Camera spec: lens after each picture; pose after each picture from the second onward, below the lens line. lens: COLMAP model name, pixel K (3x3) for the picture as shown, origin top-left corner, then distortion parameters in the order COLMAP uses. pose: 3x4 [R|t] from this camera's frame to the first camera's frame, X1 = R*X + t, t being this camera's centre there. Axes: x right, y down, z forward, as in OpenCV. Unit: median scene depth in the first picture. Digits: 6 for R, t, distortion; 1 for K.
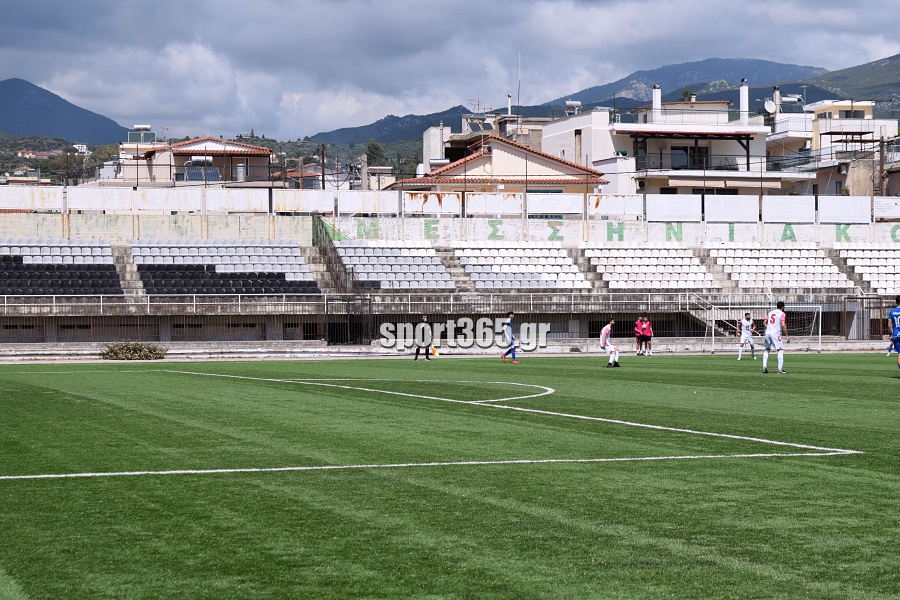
lens RADIAL K [[2030.1, 0, 445.6], [0, 2030.1, 305.1], [0, 0, 1]] dist [0.065936, 0.166910]
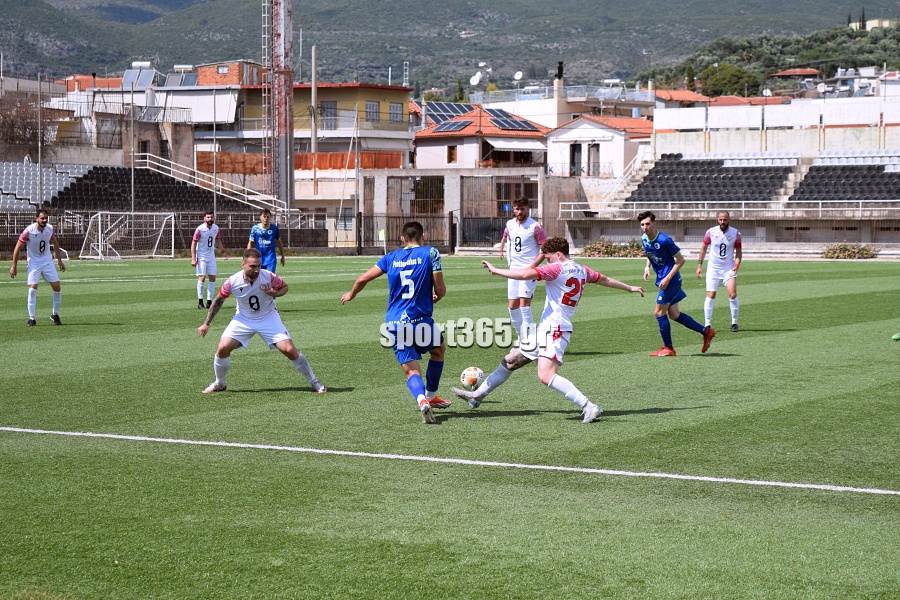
lens RADIAL K [[2030.1, 0, 445.6], [0, 2030.1, 305.1], [0, 0, 1]] dist [0.065936, 0.166910]
pose [[0.651463, 0.037383, -0.757759, 0.449396], [0.000882, 0.998747, 0.050030, -0.003312], [0.758680, -0.033261, 0.650614, 0.077606]]
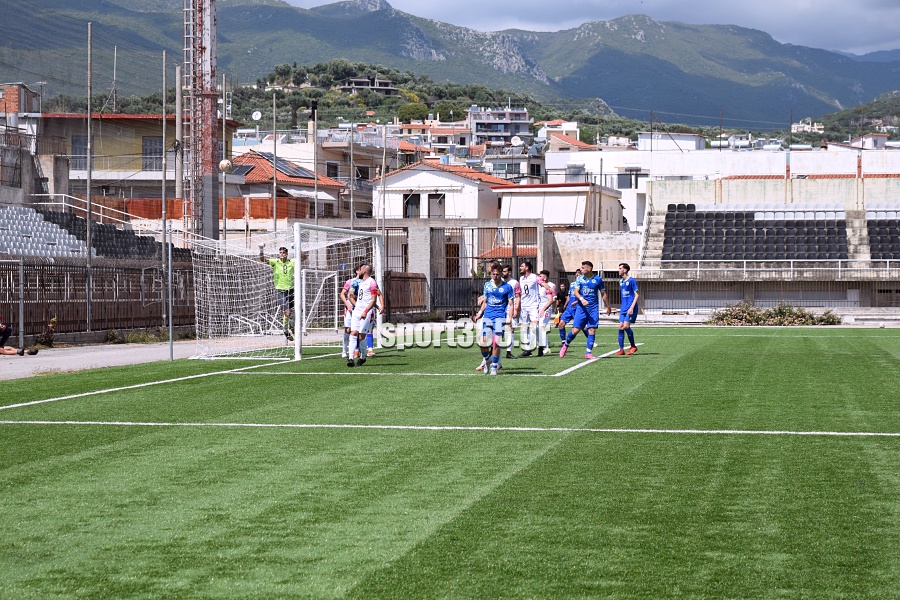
lens RADIAL K [[2030.1, 0, 445.6], [0, 2030.1, 305.1], [0, 0, 1]] dist [0.065936, 0.166910]
pose [[0.883852, 0.010742, -0.467643, 0.034105], [-0.002497, 0.999830, 0.018249, -0.000128], [0.467760, -0.014962, 0.883729, 0.000683]]
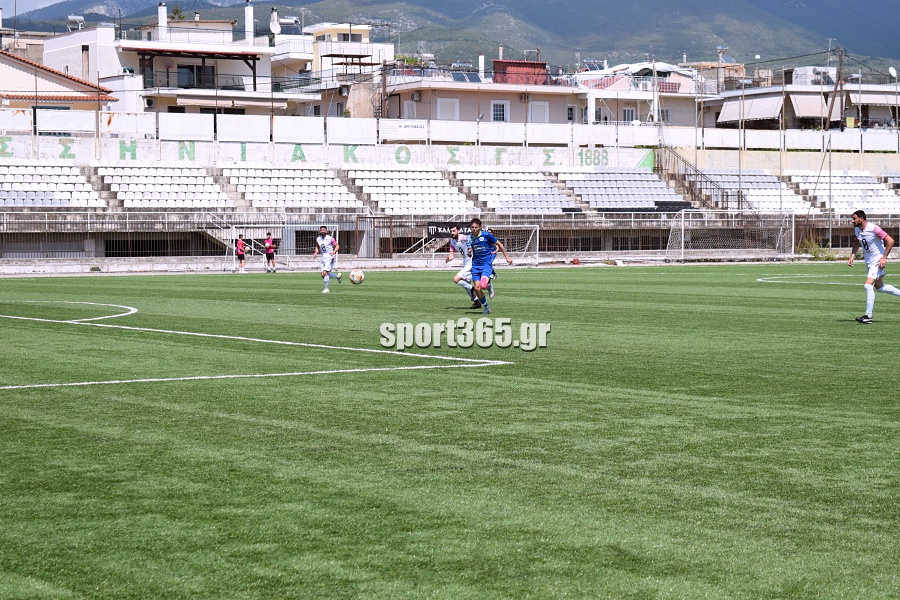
lens RADIAL K [[2030.1, 0, 445.6], [0, 2030.1, 305.1], [0, 0, 1]] dist [0.065936, 0.166910]
pose [[0.967168, -0.009382, 0.253966, -0.020133], [-0.000665, 0.999221, 0.039446, 0.000220], [-0.254138, -0.038320, 0.966408, -0.001952]]
